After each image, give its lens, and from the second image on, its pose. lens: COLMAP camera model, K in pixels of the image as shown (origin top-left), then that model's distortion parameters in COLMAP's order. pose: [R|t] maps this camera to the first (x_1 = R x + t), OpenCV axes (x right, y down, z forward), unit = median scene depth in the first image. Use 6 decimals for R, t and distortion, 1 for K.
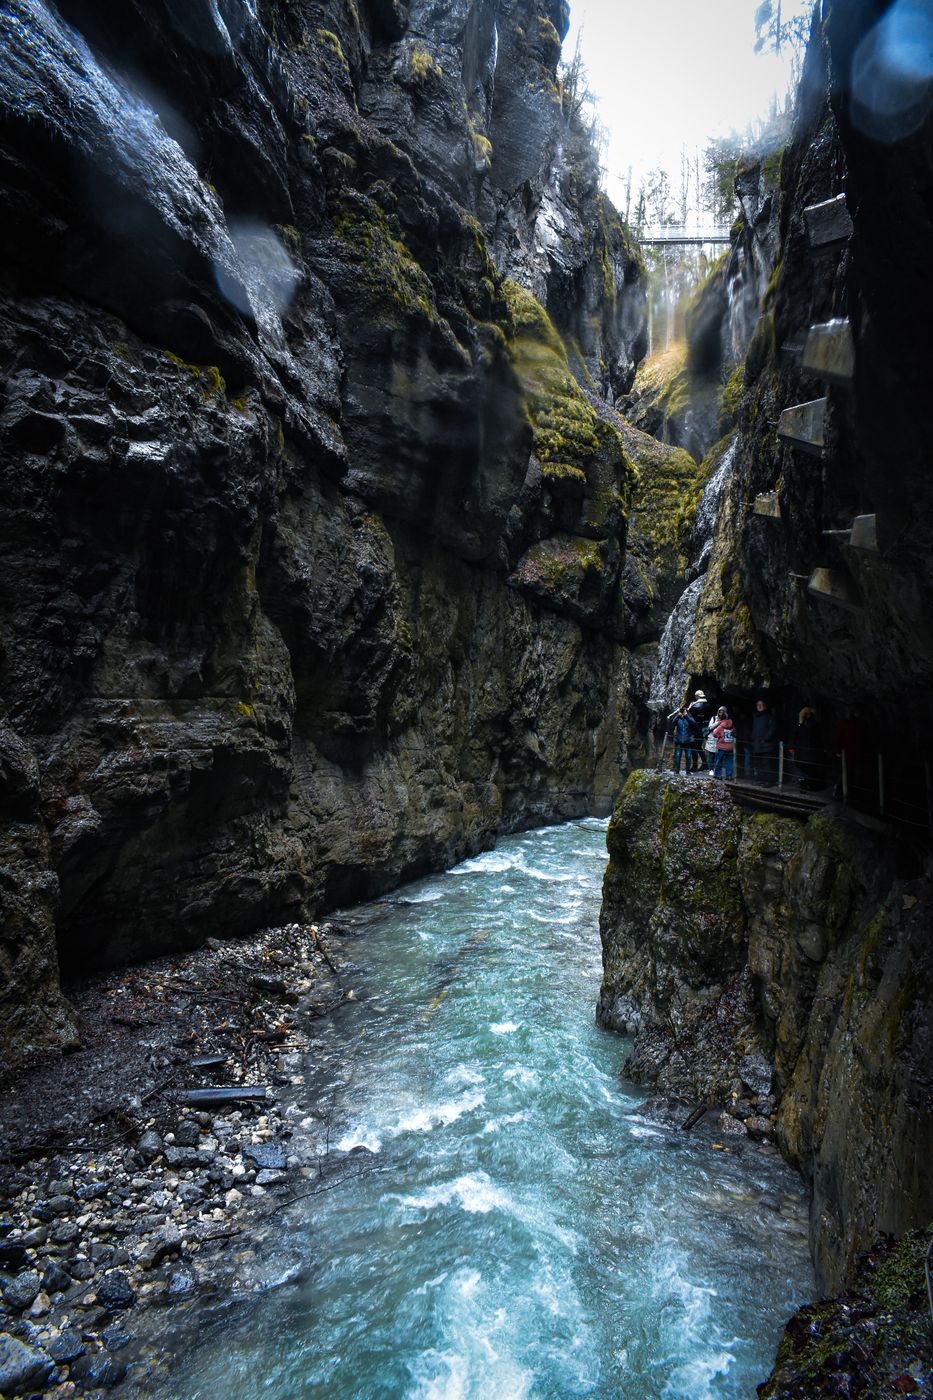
lens RADIAL K [[1036.3, 0, 466.2], [0, 1036.3, 692.3], [0, 0, 1]] dist [0.134913, -0.089386]
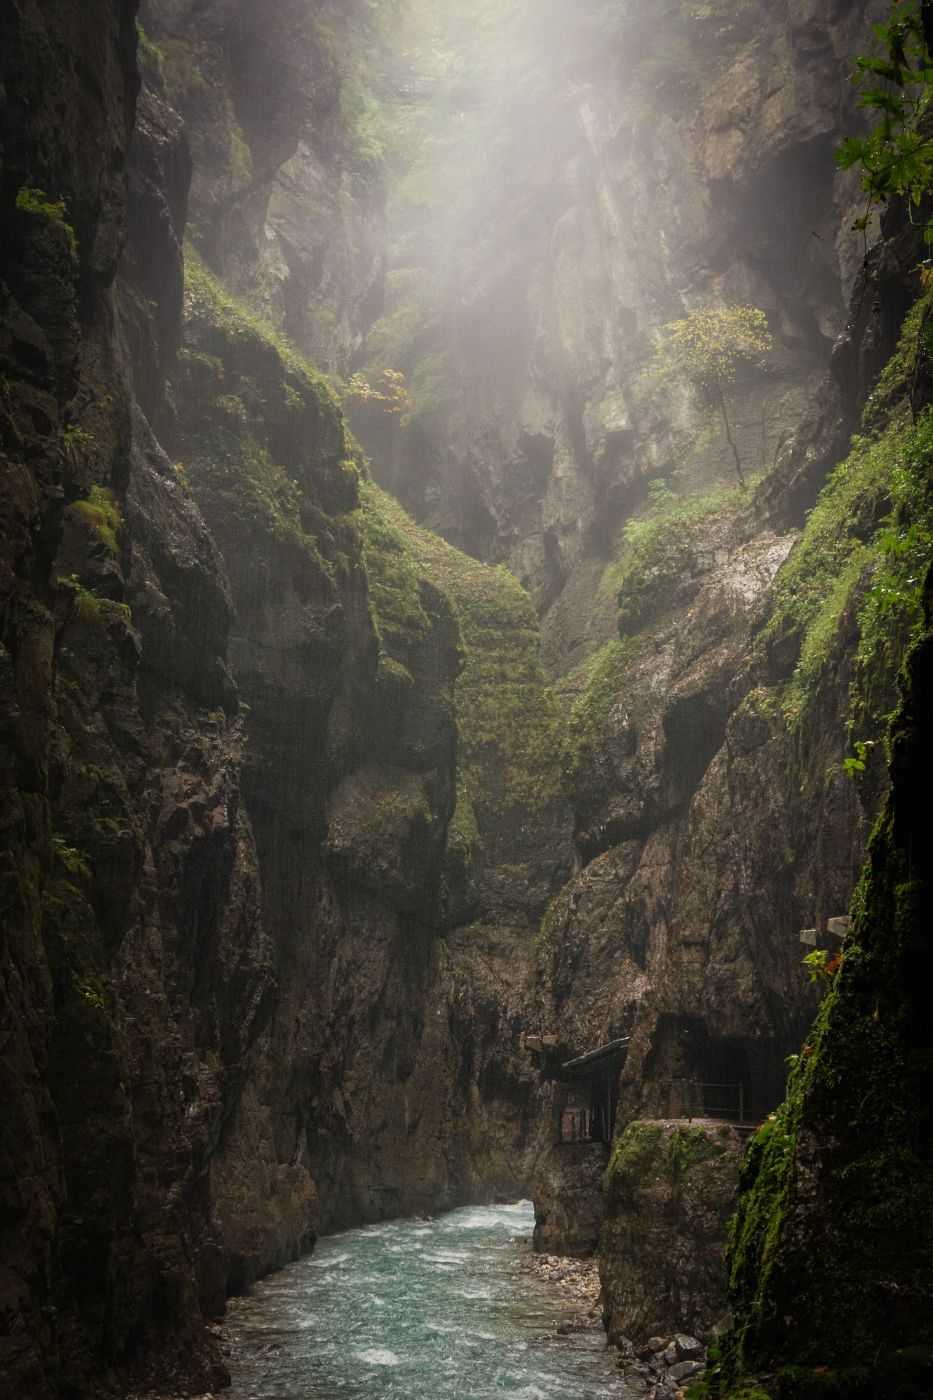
lens RADIAL K [[2606.9, 0, 501.4], [0, 2606.9, 699.4], [0, 0, 1]] dist [-0.032063, -0.123421]
pose [[0.968918, 0.023837, 0.246231, -0.420285], [0.003772, 0.993808, -0.111049, -0.033542], [-0.247354, 0.108526, 0.962828, -1.007085]]
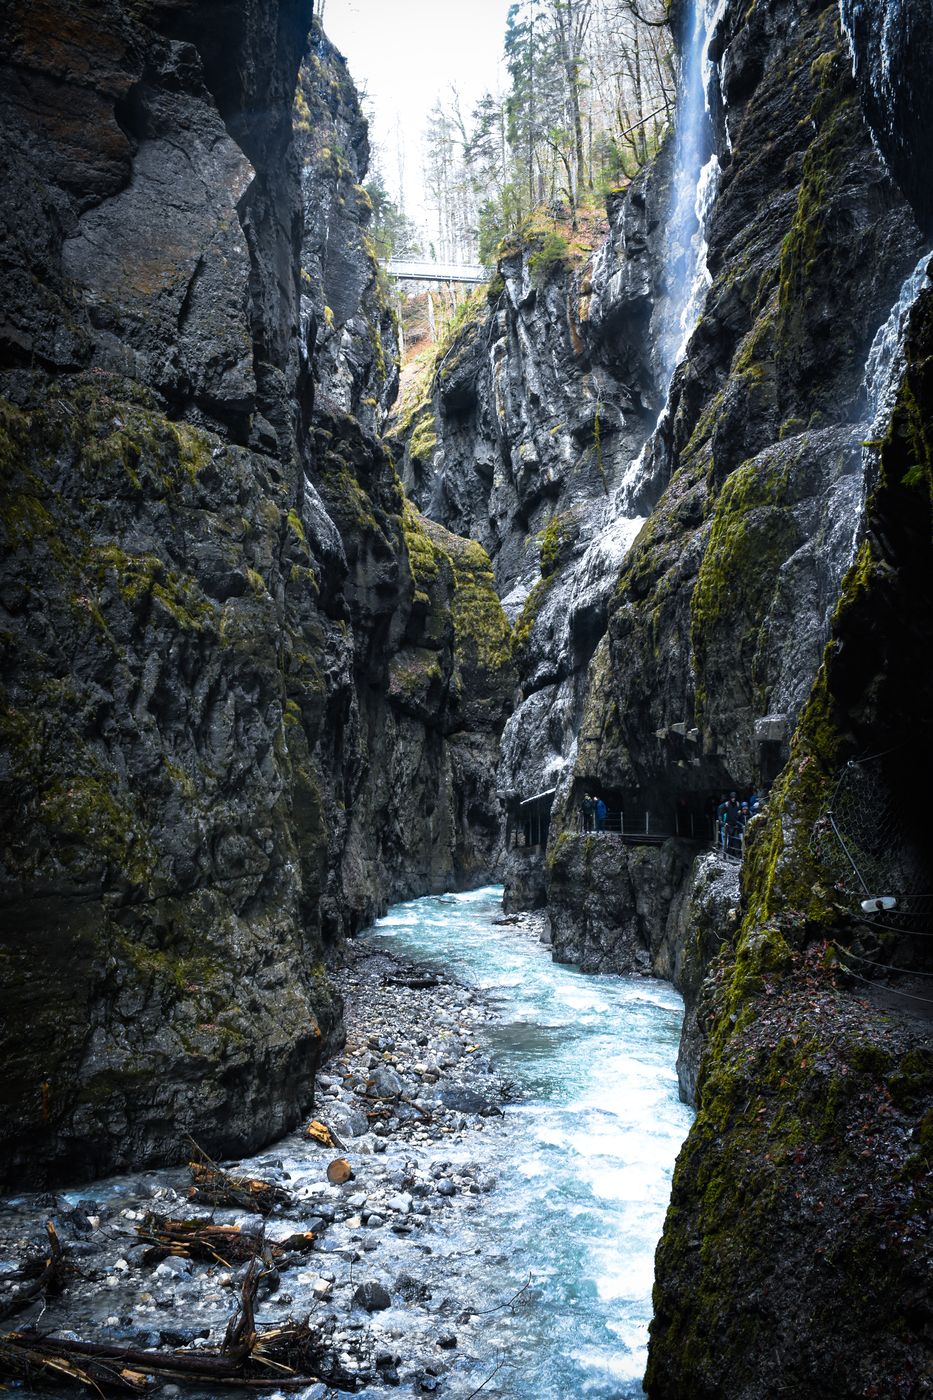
lens RADIAL K [[1428.0, 0, 466.5], [0, 1428.0, 700.0], [0, 0, 1]] dist [-0.024800, -0.011774]
pose [[0.968113, -0.013252, 0.250162, -0.472244], [0.025890, 0.998545, -0.047298, -0.032779], [-0.249171, 0.052266, 0.967048, -1.053279]]
